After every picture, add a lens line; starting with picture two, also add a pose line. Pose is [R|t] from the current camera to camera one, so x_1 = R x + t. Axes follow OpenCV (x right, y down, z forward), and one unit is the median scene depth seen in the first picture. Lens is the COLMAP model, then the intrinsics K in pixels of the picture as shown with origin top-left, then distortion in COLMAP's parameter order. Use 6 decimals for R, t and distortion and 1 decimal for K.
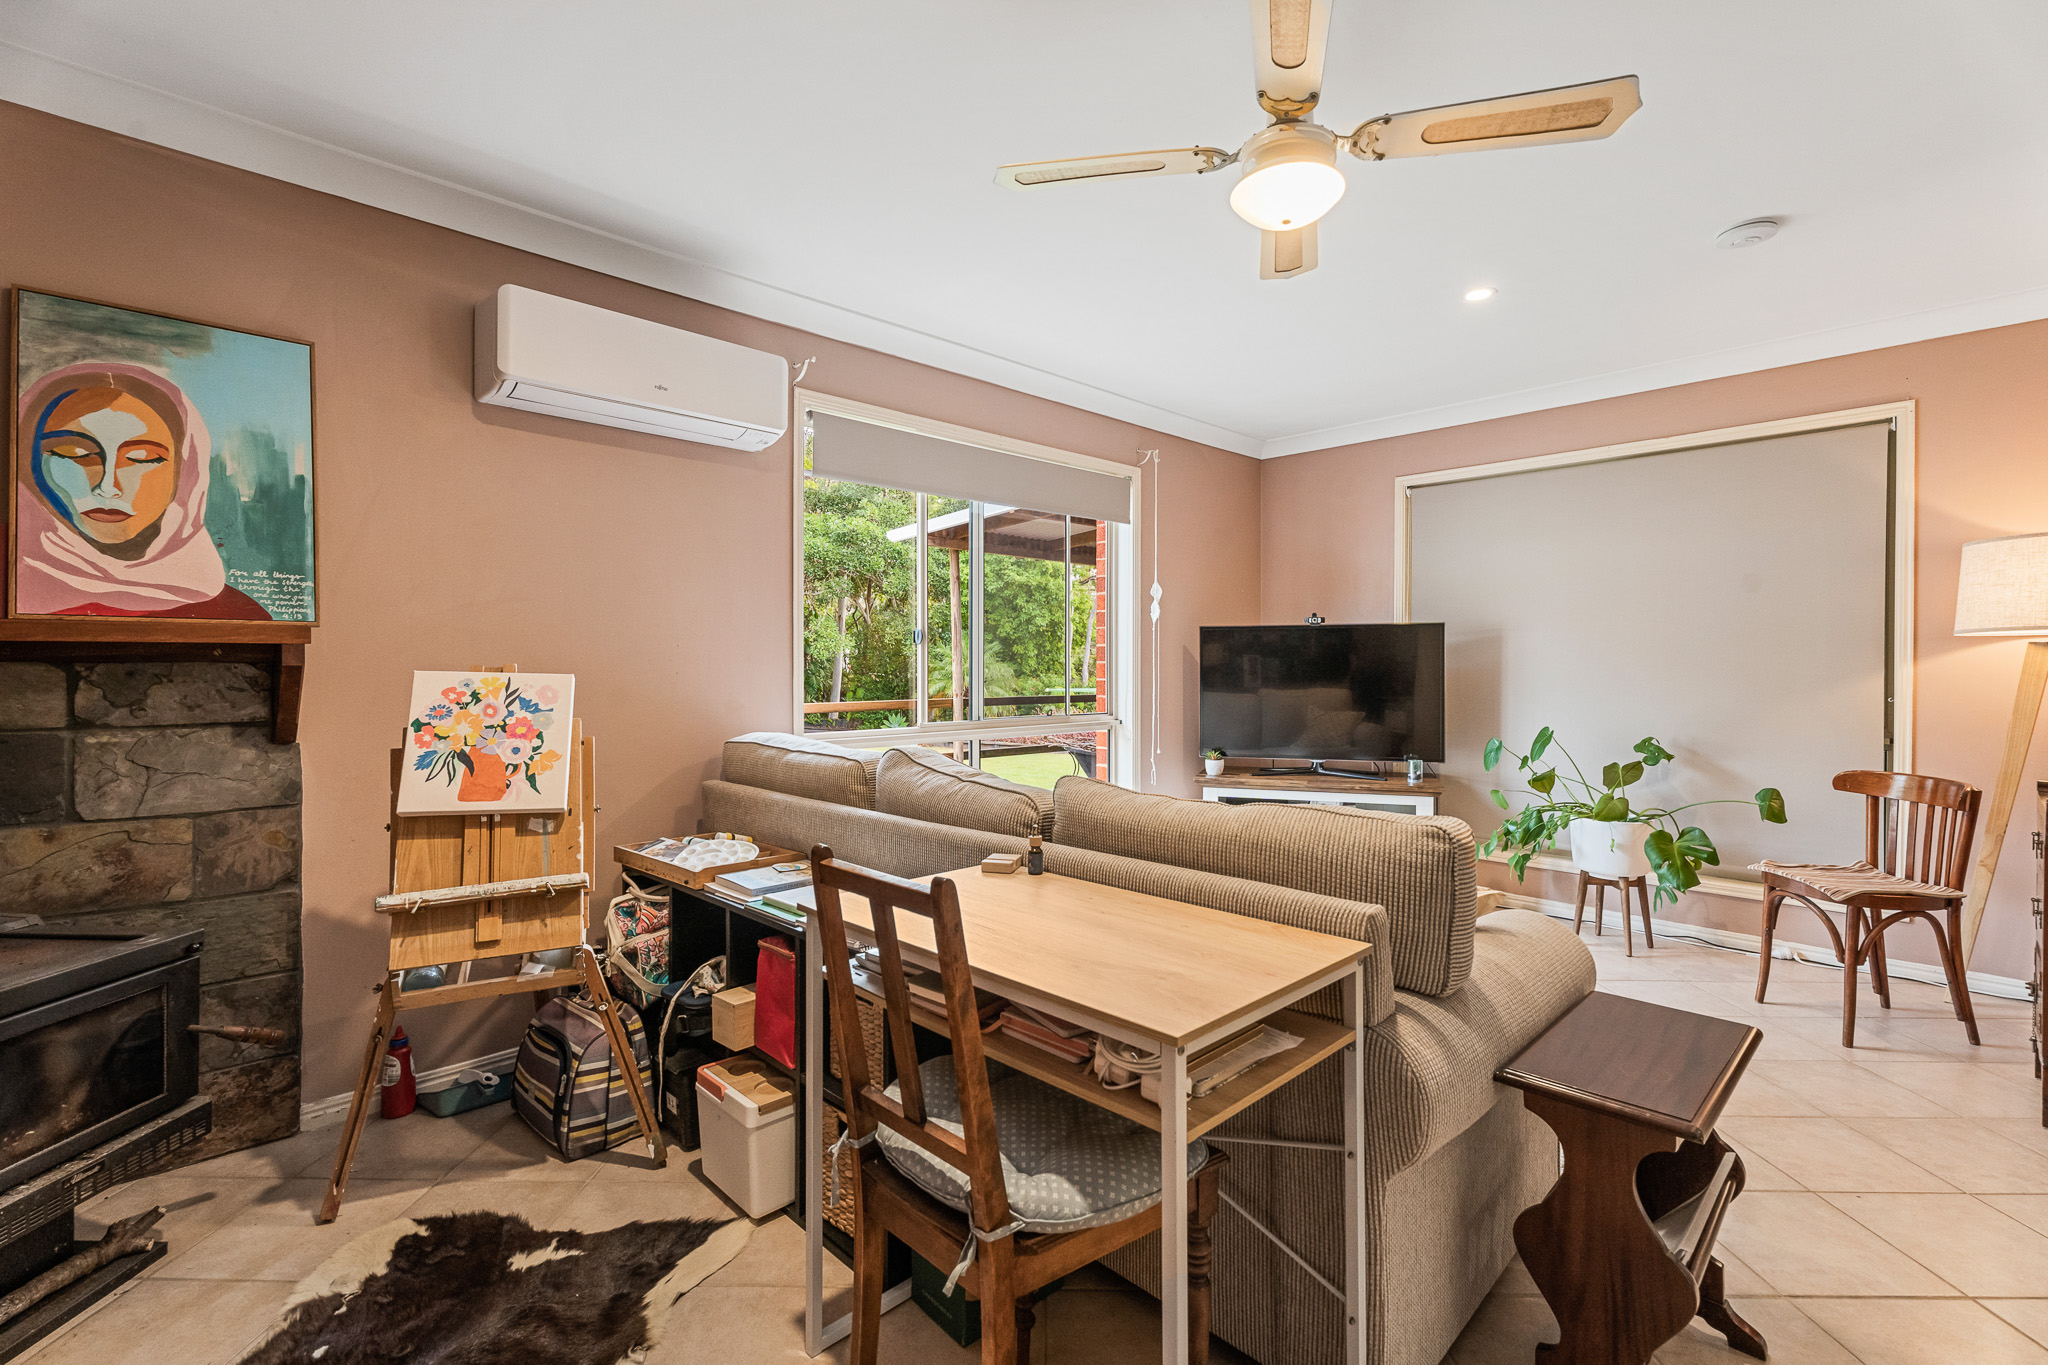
lens RADIAL K [[914.8, 0, 1035.7], [0, 914.8, 672.8], [0, 0, 1]] dist [0.002706, -0.001114]
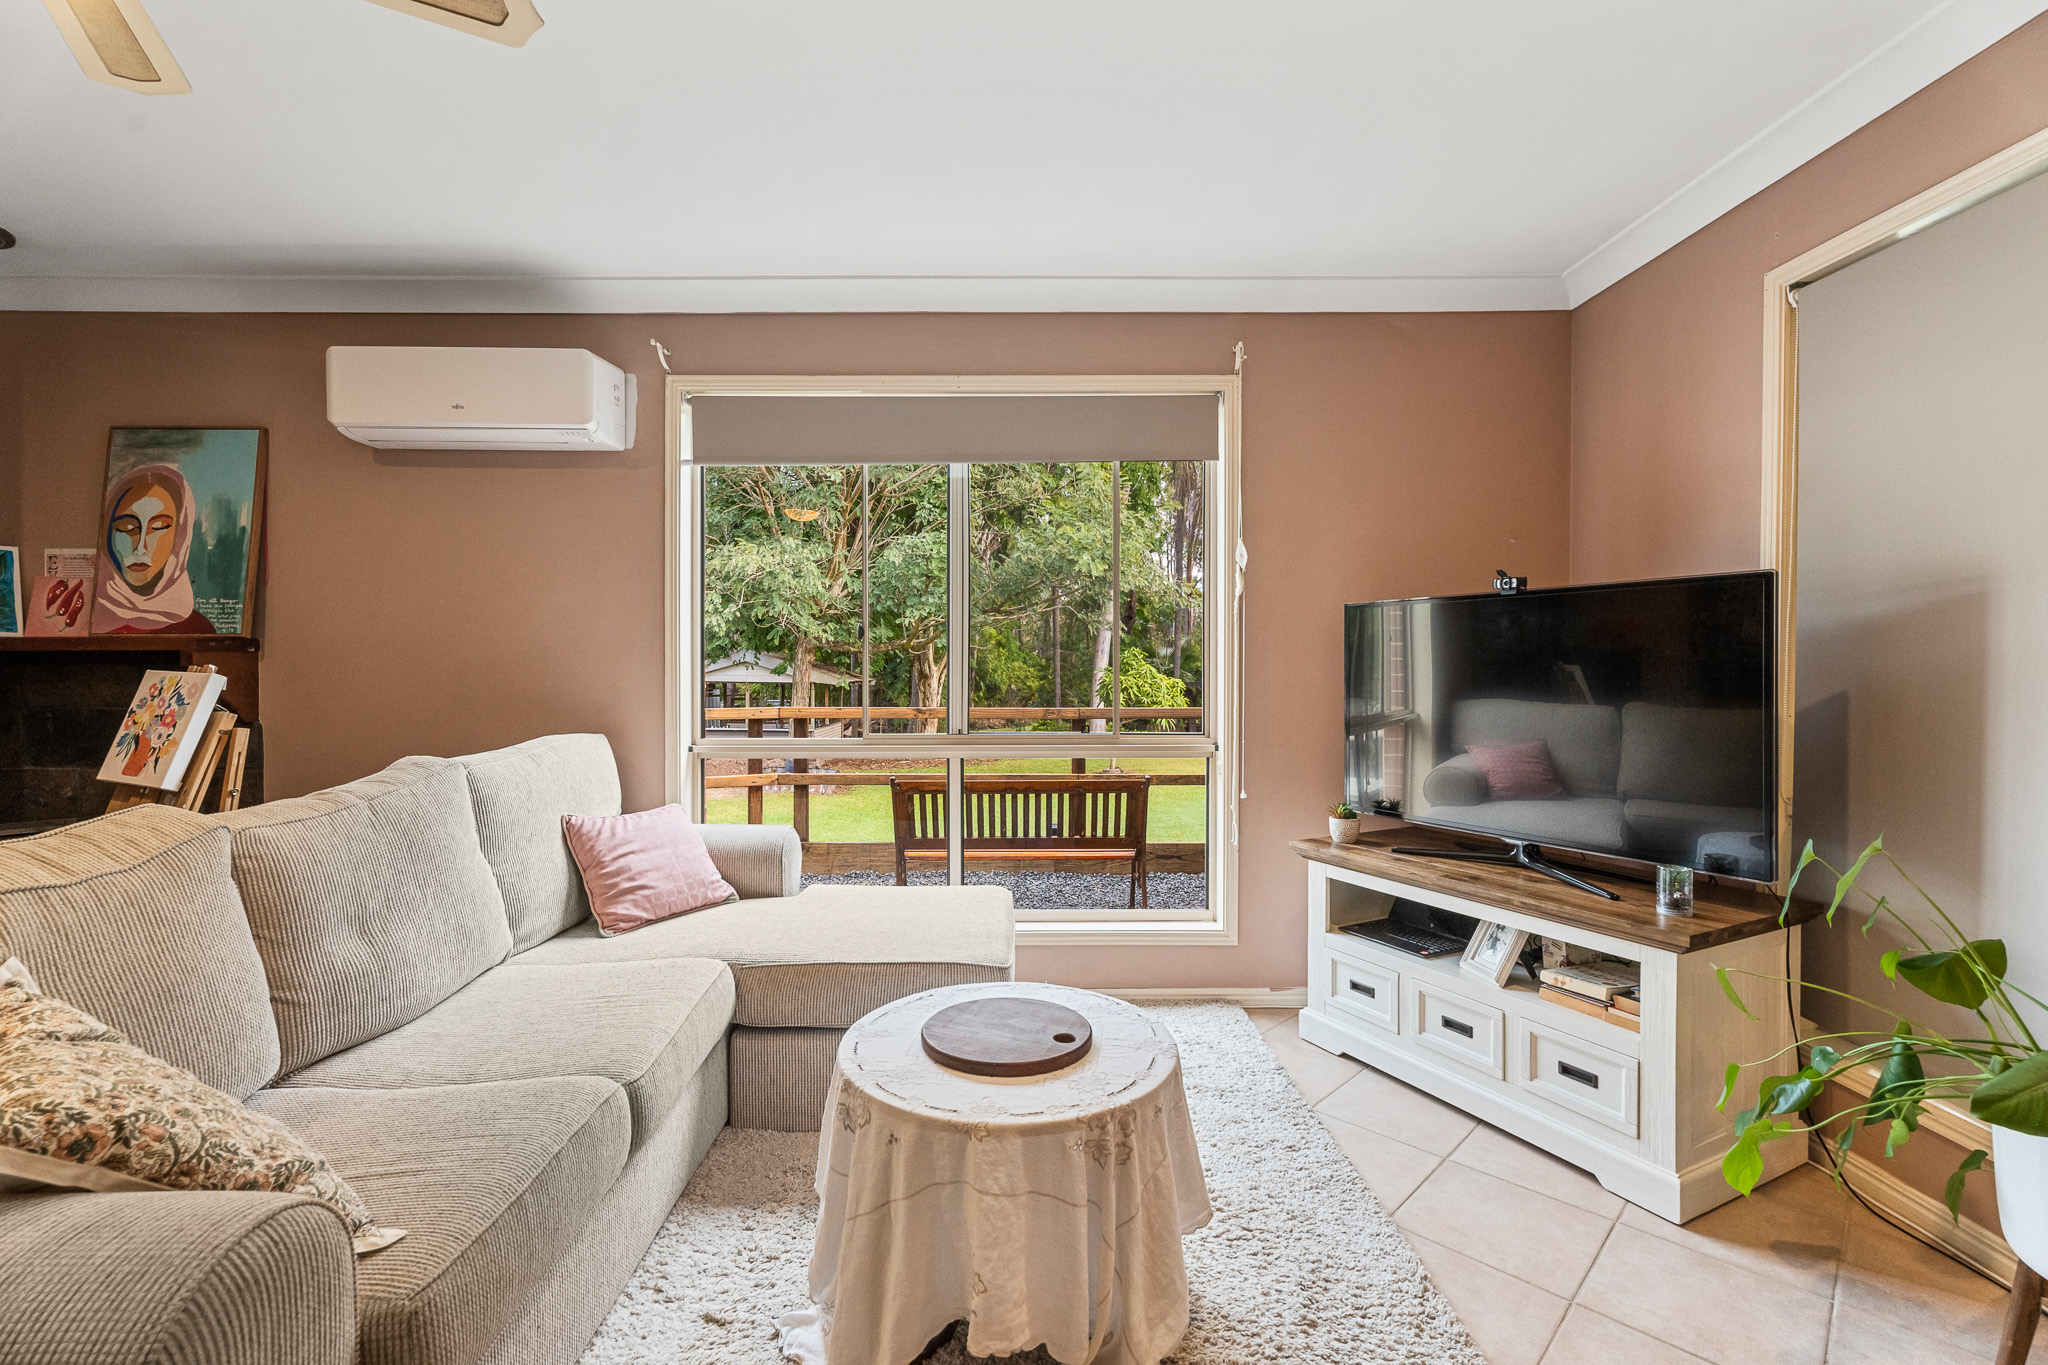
lens RADIAL K [[914.8, 0, 1025.3], [0, 914.8, 671.7], [0, 0, 1]] dist [0.002706, -0.001114]
pose [[0.715431, 0.002472, -0.698679, 1.026023], [-0.006598, 0.999973, -0.003218, -0.003395], [0.698652, 0.006912, 0.715428, 0.882570]]
